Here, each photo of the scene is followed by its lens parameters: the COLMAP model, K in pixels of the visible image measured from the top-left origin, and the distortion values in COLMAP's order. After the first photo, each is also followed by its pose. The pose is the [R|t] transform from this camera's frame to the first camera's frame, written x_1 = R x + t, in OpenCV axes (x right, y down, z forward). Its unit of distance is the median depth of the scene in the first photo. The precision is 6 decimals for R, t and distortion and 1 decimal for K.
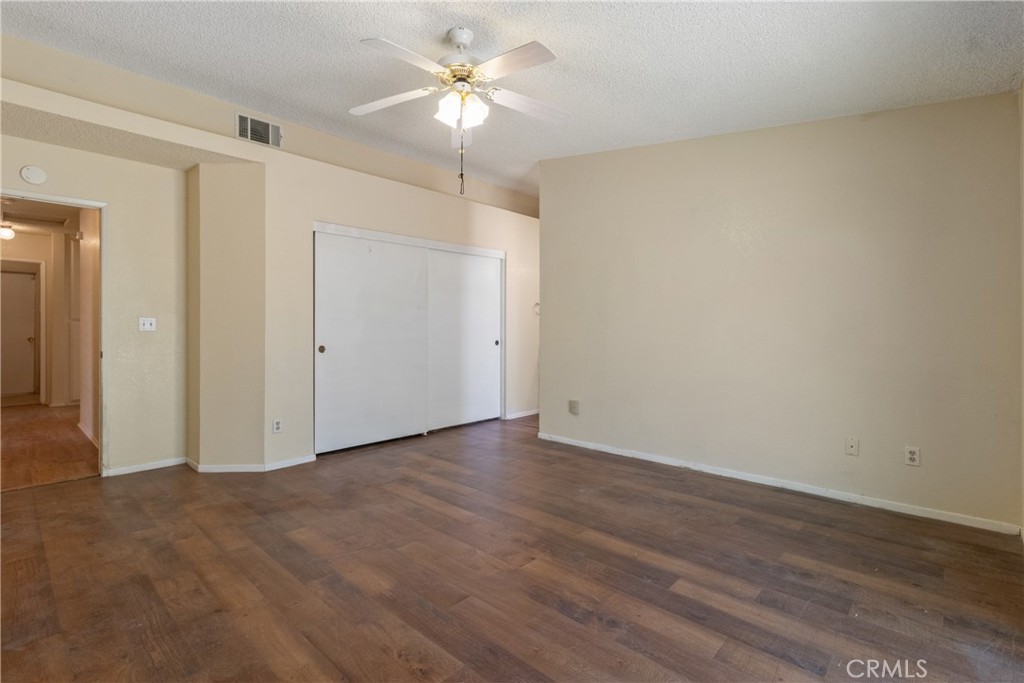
lens RADIAL K [[475.6, 0, 516.2], [0, 475.6, 329.5], [0, 0, 1]] dist [-0.000476, 0.000101]
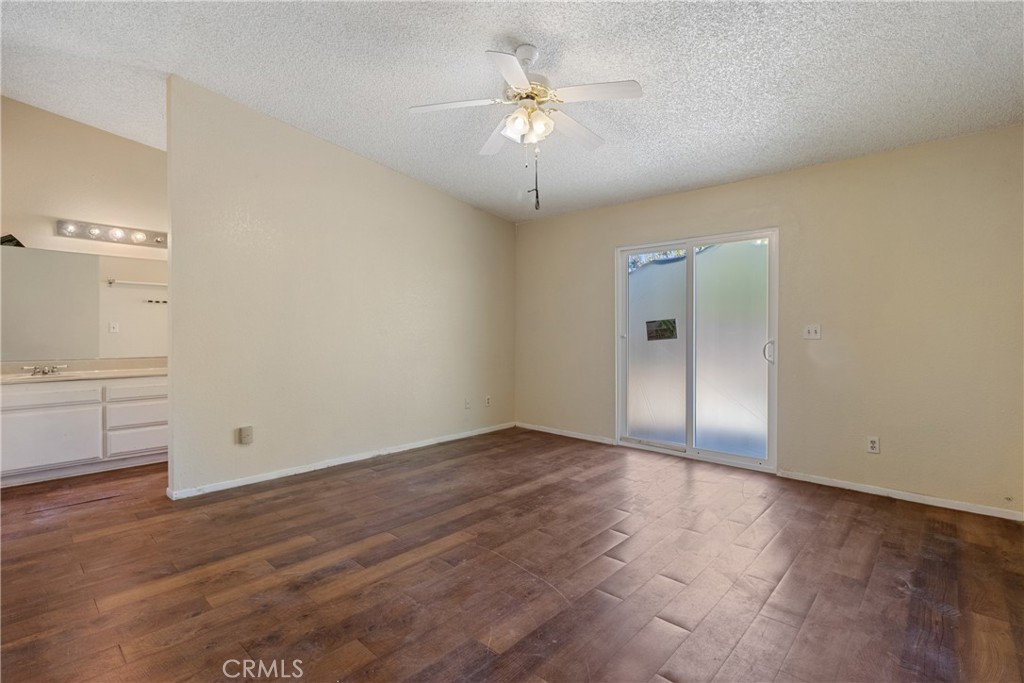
lens RADIAL K [[475.6, 0, 516.2], [0, 475.6, 329.5], [0, 0, 1]] dist [-0.000476, 0.000101]
pose [[-0.002717, 0.004292, 0.999987, -0.954900], [0.002305, 0.999988, -0.004286, -0.005490], [-0.999994, 0.002294, -0.002727, 0.825770]]
